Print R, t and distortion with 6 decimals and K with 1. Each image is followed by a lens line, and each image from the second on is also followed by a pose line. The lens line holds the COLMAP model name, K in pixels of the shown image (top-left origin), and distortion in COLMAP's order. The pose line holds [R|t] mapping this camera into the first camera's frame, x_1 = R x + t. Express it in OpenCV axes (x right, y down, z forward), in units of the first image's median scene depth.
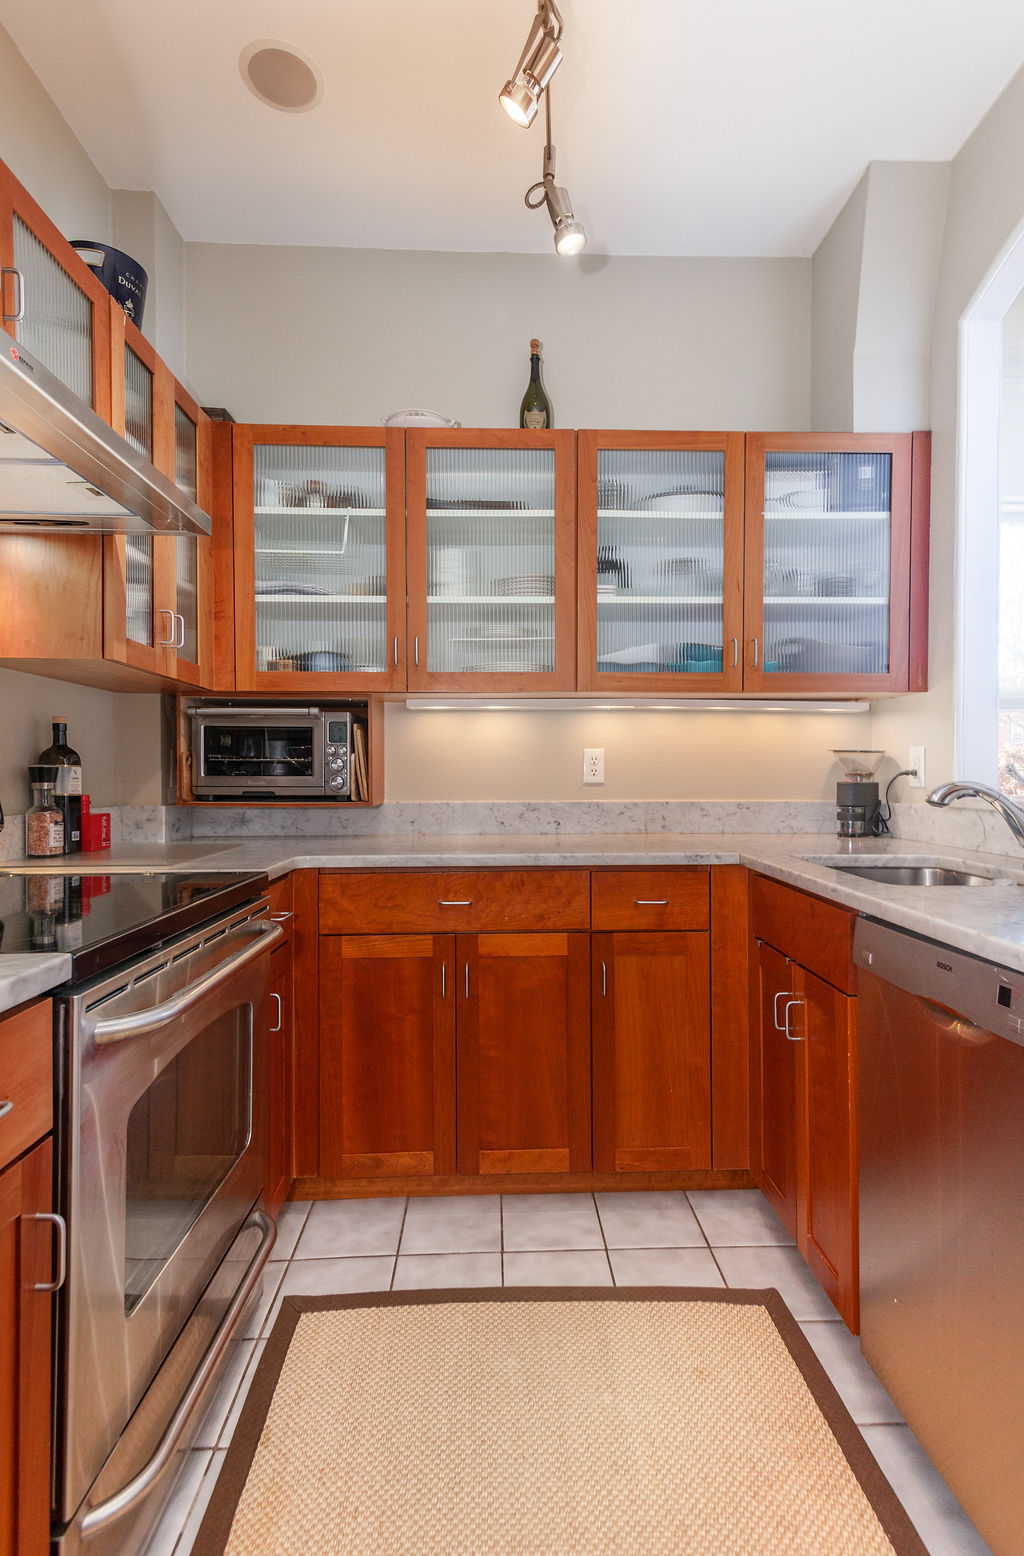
lens RADIAL K [[741.9, 0, 512.0], [0, 741.9, 778.0], [0, 0, 1]] dist [-0.002485, -0.000174]
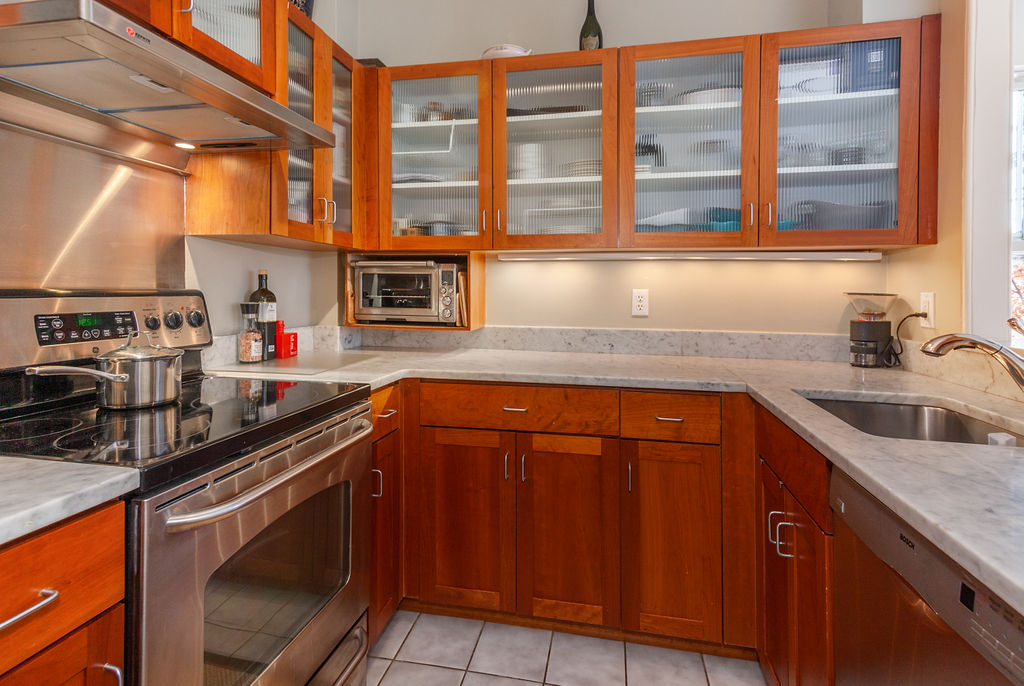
lens RADIAL K [[496.9, 0, 511.5], [0, 496.9, 286.9], [0, 0, 1]] dist [0.004252, 0.000254]
pose [[0.971631, 0.008134, -0.236362, 0.119663], [-0.010704, 0.999897, -0.009591, -0.040634], [0.236259, 0.011849, 0.971618, 0.118100]]
